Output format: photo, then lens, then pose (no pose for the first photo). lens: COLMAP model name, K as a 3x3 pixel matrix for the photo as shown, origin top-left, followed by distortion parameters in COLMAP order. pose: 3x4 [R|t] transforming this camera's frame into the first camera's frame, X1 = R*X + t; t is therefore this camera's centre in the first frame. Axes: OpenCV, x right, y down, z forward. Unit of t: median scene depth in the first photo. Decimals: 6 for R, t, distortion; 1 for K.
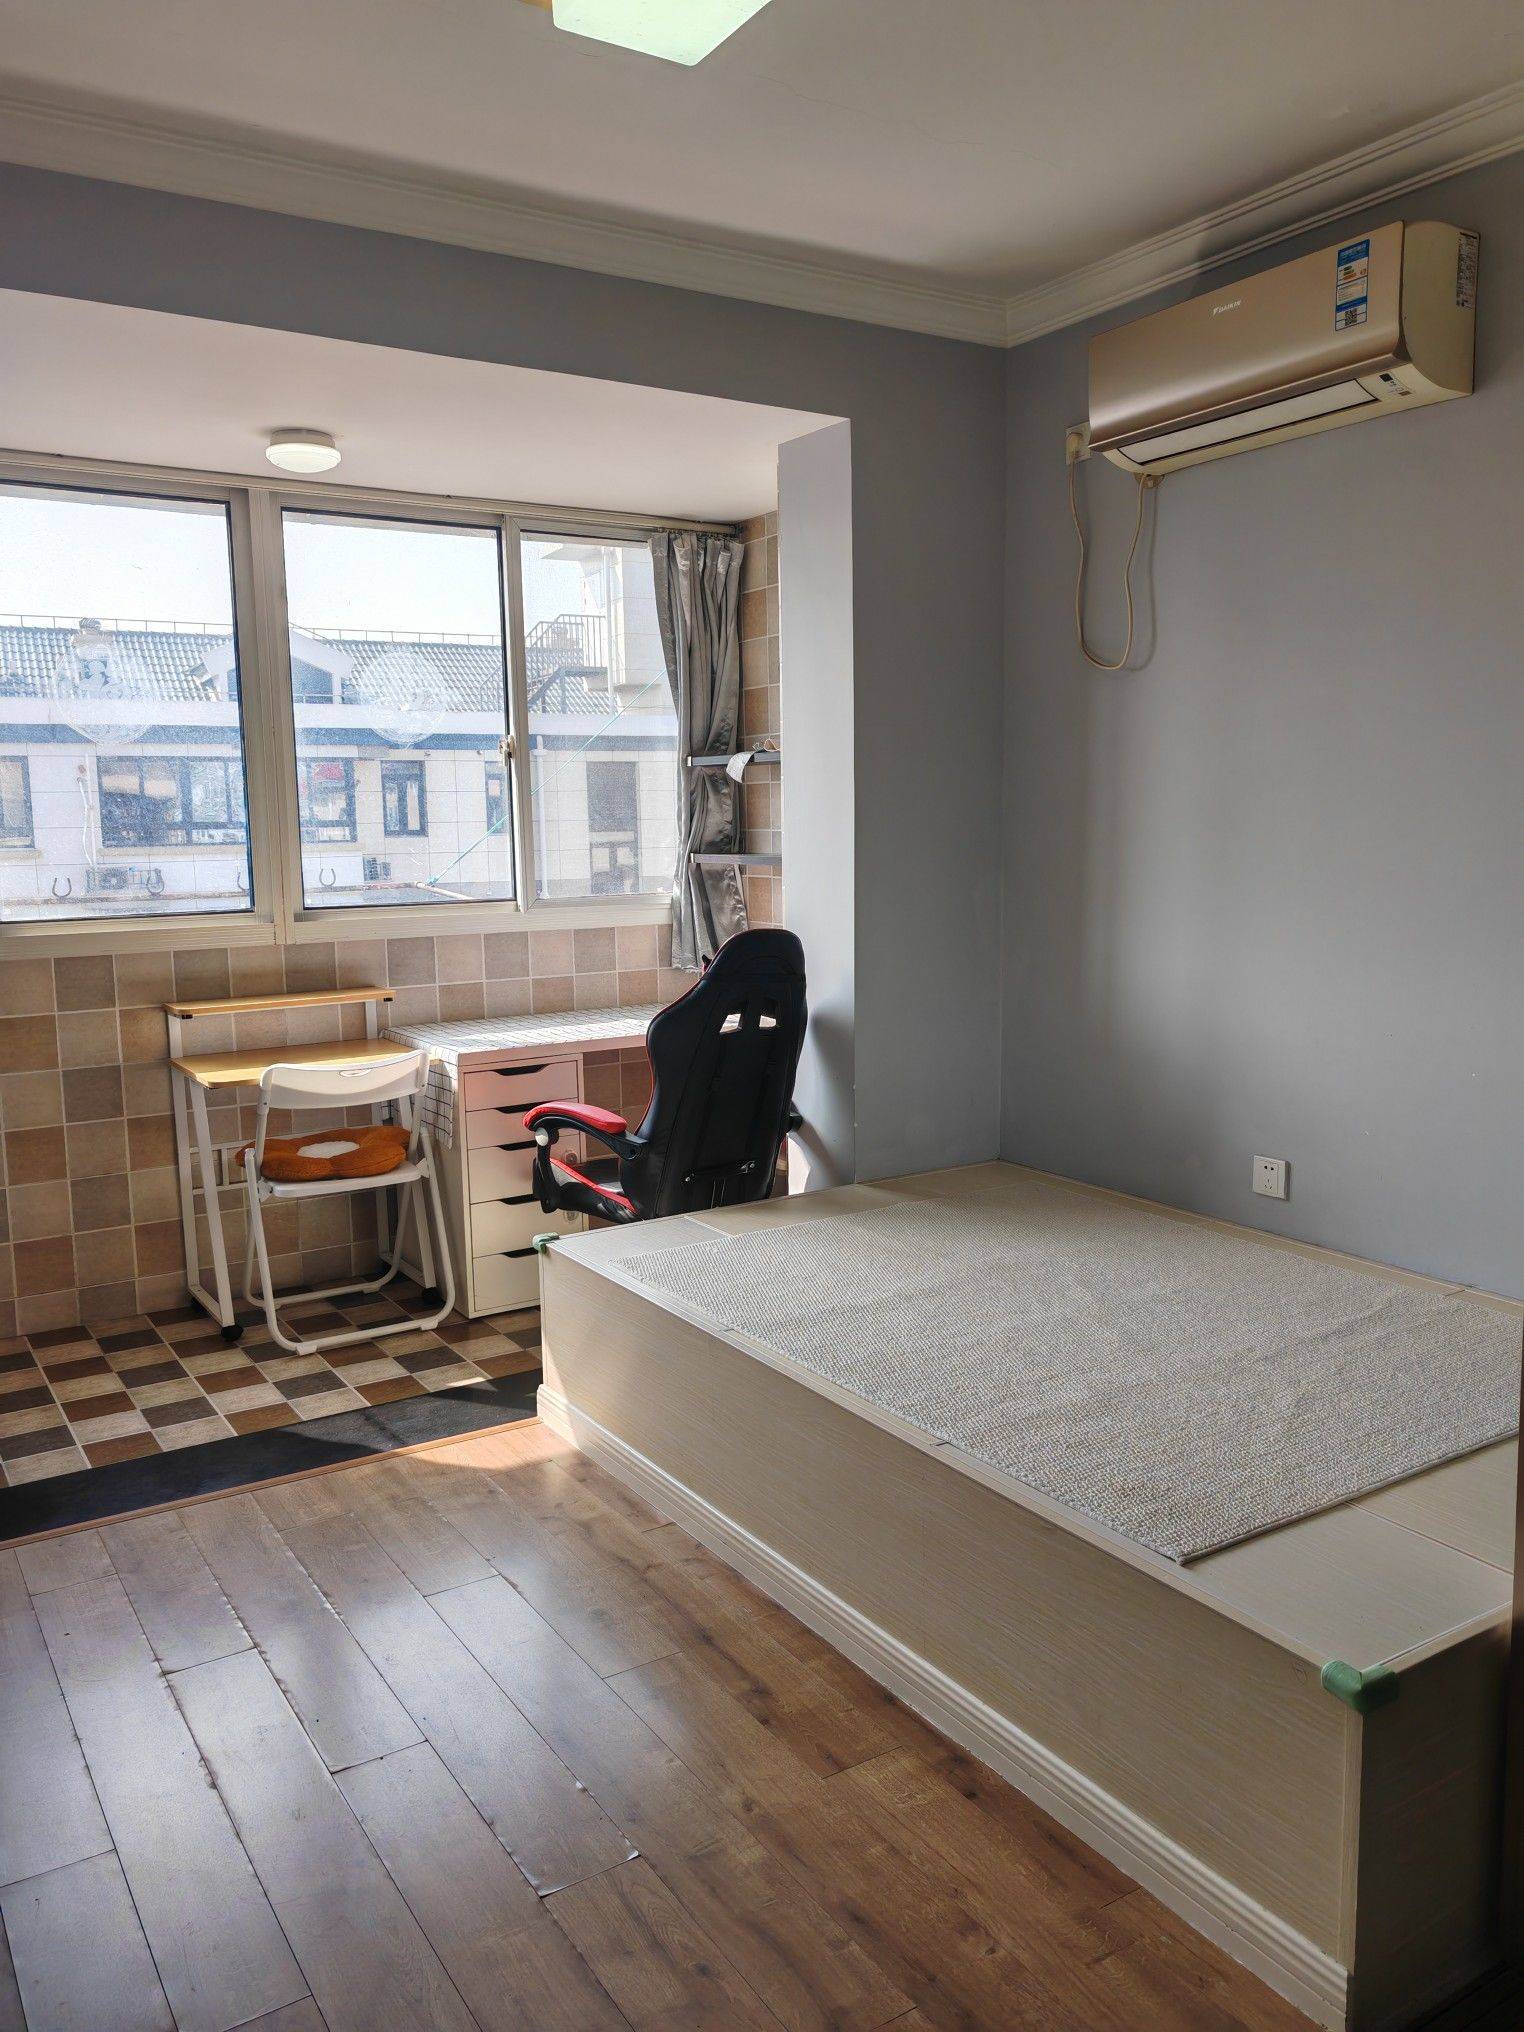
lens RADIAL K [[1545.8, 0, 762.4], [0, 1545.8, 1017.5], [0, 0, 1]] dist [-0.002049, -0.001348]
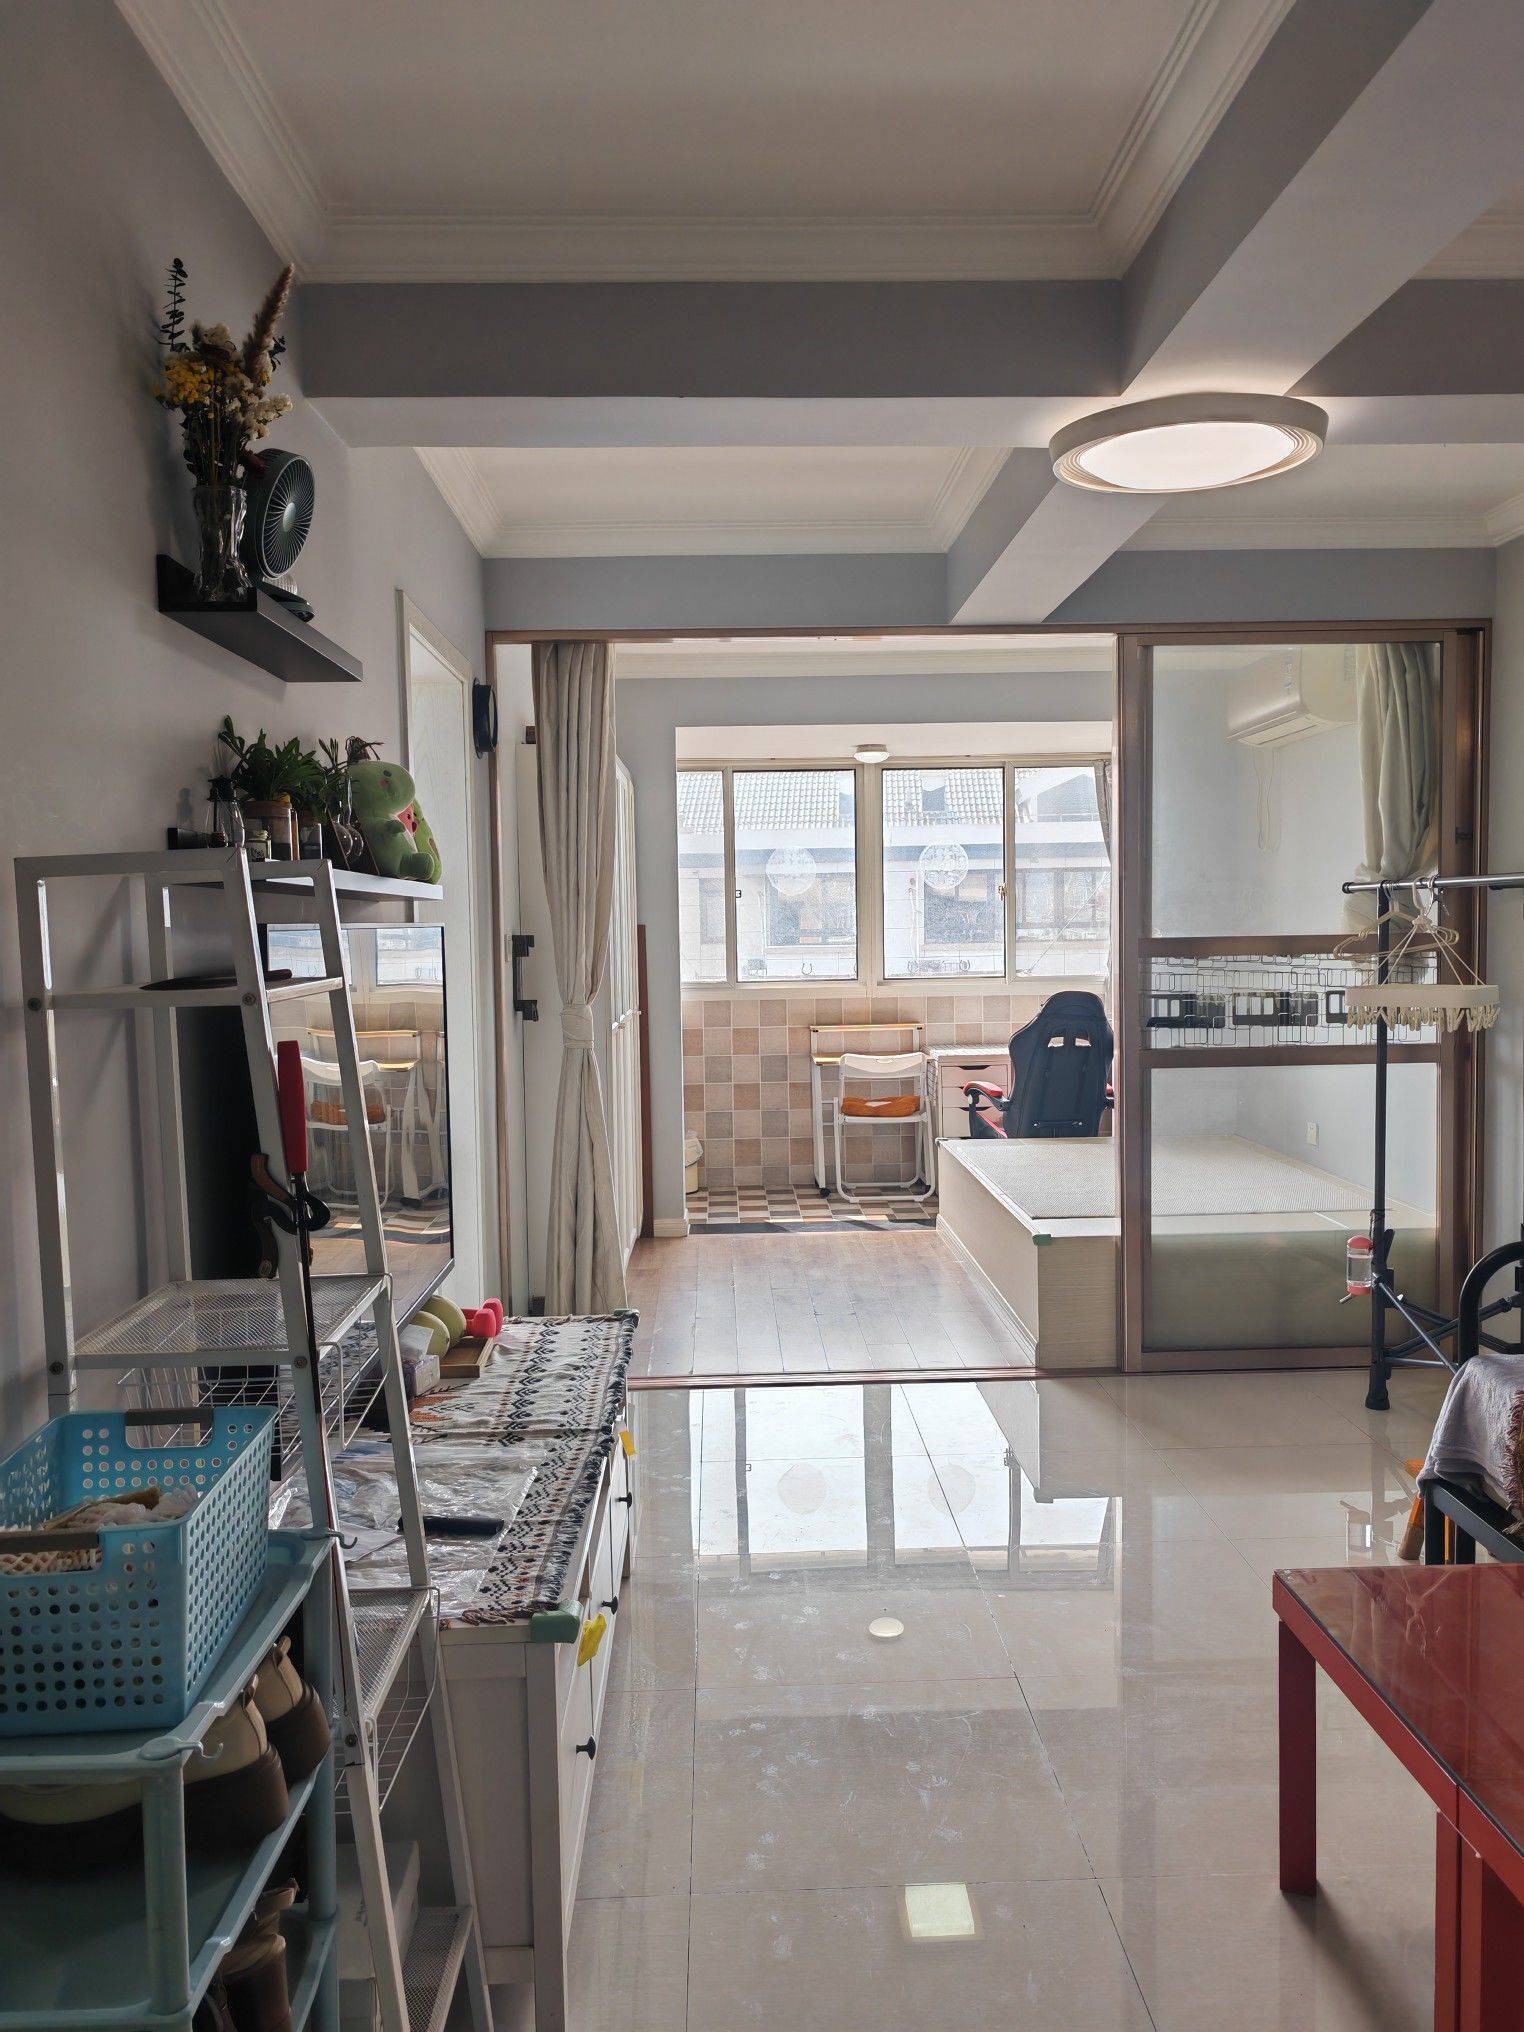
lens RADIAL K [[1545.8, 0, 762.8], [0, 1545.8, 1017.8], [0, 0, 1]] dist [-0.002049, -0.001348]
pose [[0.857249, 0.030799, -0.513980, 0.580625], [-0.062902, 0.996997, -0.045170, 0.074883], [0.511045, 0.071052, 0.856612, -0.727118]]
